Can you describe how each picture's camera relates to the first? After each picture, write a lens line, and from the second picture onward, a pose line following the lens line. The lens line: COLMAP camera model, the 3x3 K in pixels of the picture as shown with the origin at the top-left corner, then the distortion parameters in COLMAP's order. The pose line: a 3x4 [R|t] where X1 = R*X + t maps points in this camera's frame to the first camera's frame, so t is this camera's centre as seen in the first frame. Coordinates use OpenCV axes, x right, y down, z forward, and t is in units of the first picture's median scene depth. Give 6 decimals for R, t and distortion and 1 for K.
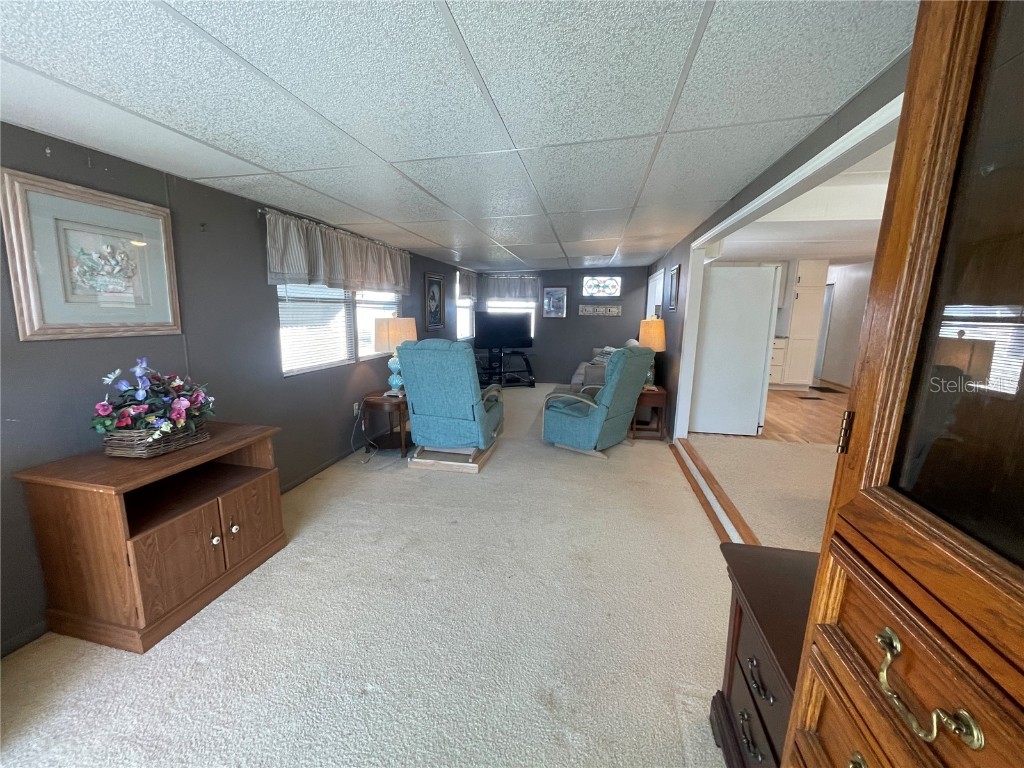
lens RADIAL K [[413.2, 0, 510.6], [0, 413.2, 384.2], [0, 0, 1]] dist [-0.004240, -0.001066]
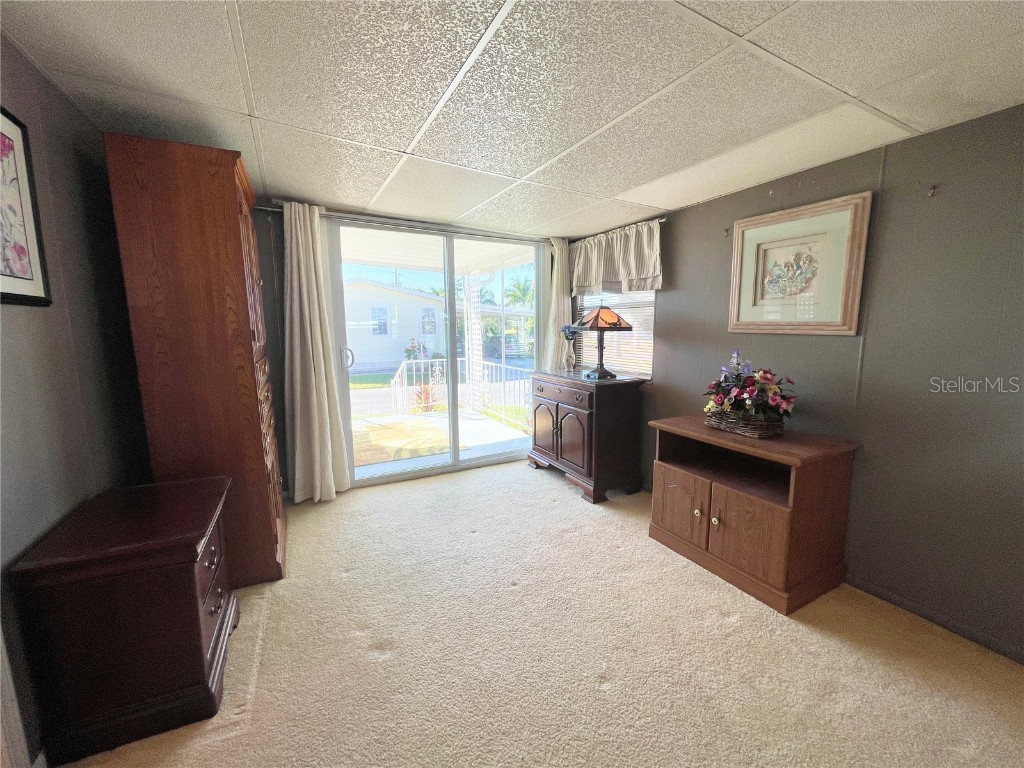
lens RADIAL K [[413.2, 0, 513.4], [0, 413.2, 383.4], [0, 0, 1]] dist [-0.004240, -0.001066]
pose [[-0.771737, 0.080445, -0.630833, 0.339744], [-0.116754, 0.957183, 0.264894, -0.188282], [0.625132, 0.278080, -0.729302, 1.328875]]
